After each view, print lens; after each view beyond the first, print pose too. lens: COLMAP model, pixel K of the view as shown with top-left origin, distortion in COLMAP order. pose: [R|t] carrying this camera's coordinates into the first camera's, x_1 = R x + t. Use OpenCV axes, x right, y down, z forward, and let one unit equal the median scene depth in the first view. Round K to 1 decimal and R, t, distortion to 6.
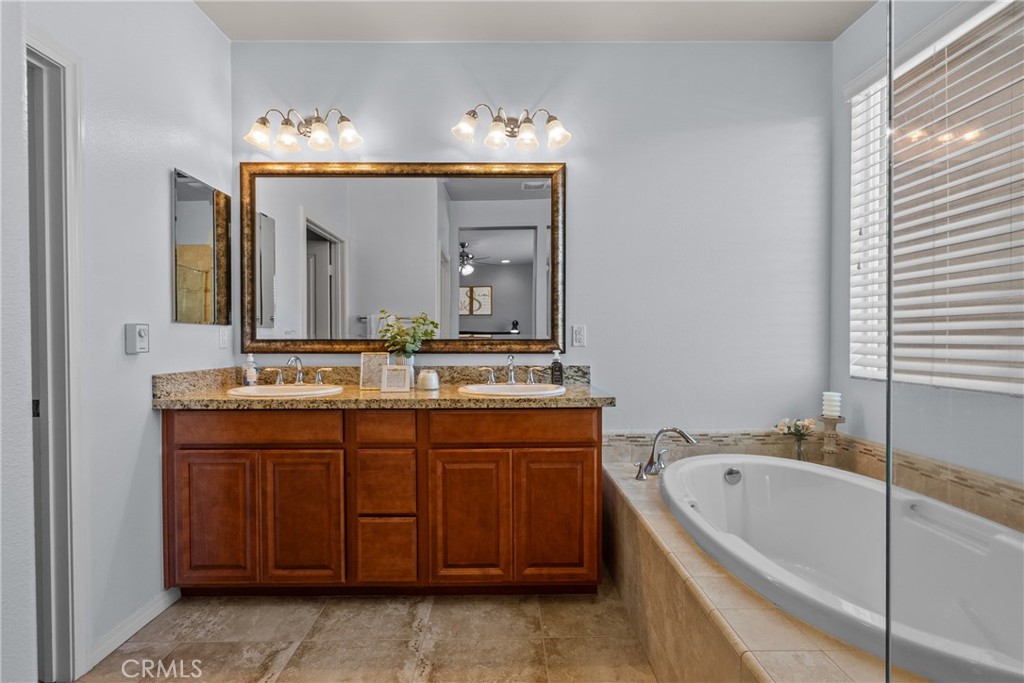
lens RADIAL K [[472.9, 0, 487.2], [0, 472.9, 348.2], [0, 0, 1]] dist [-0.000707, 0.000812]
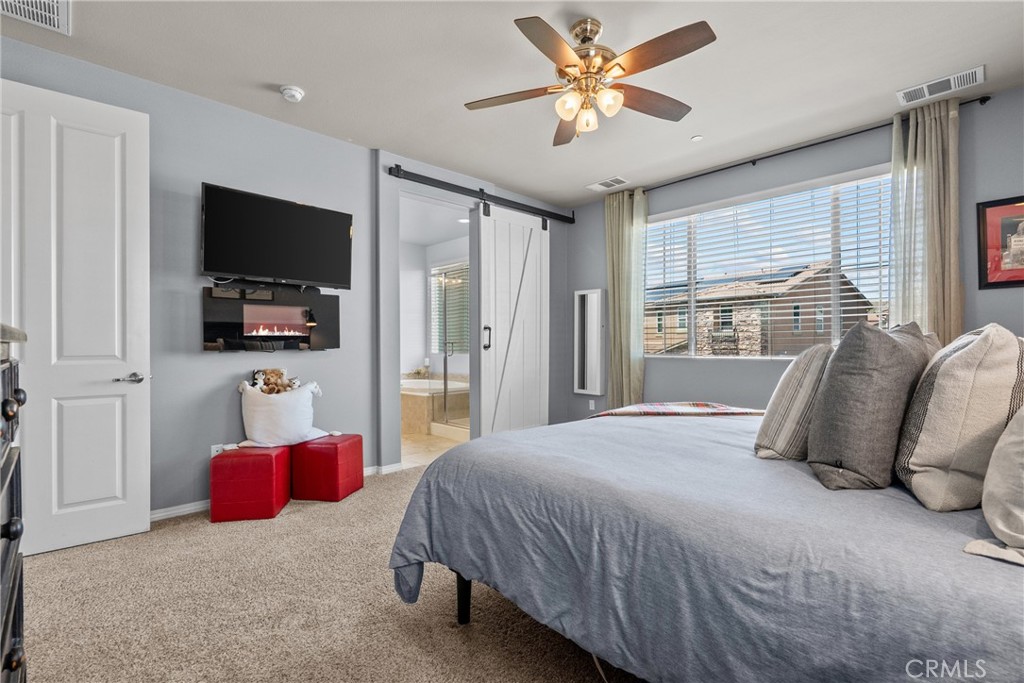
lens RADIAL K [[472.9, 0, 508.1], [0, 472.9, 342.0], [0, 0, 1]] dist [-0.000707, 0.000812]
pose [[0.683330, -0.000922, 0.730109, -1.256666], [0.013200, 0.999851, -0.011092, 0.029037], [-0.729991, 0.017217, 0.683240, -1.618410]]
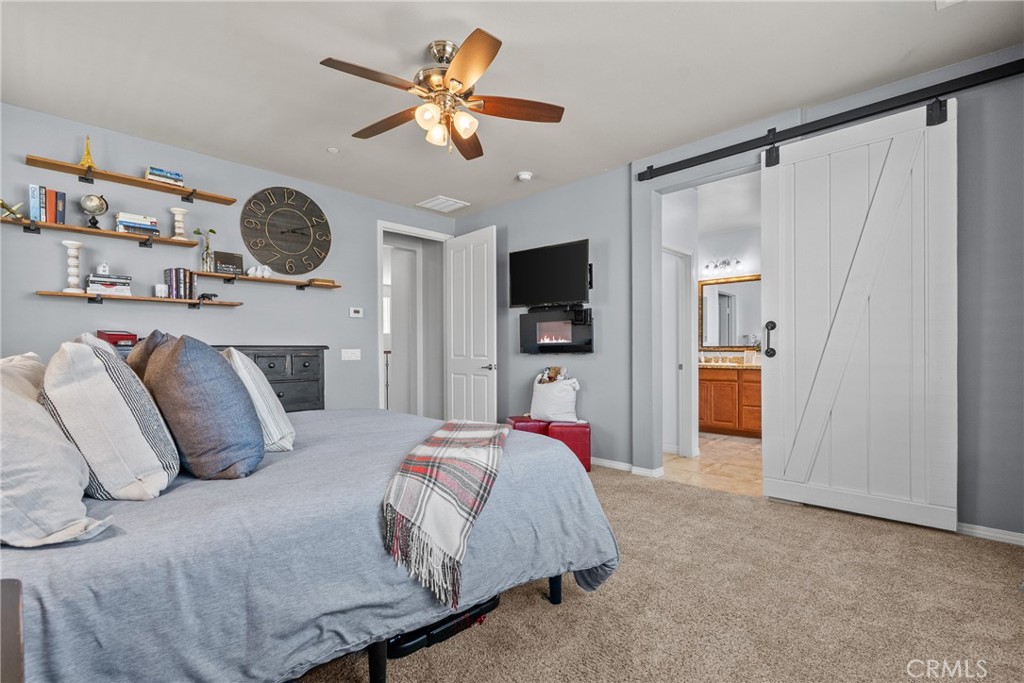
lens RADIAL K [[472.9, 0, 524.1], [0, 472.9, 356.8], [0, 0, 1]] dist [-0.000707, 0.000812]
pose [[0.760778, 0.006765, -0.648976, 0.488979], [-0.005324, 0.999977, 0.004182, 0.035511], [0.648990, 0.000274, 0.760797, -1.732449]]
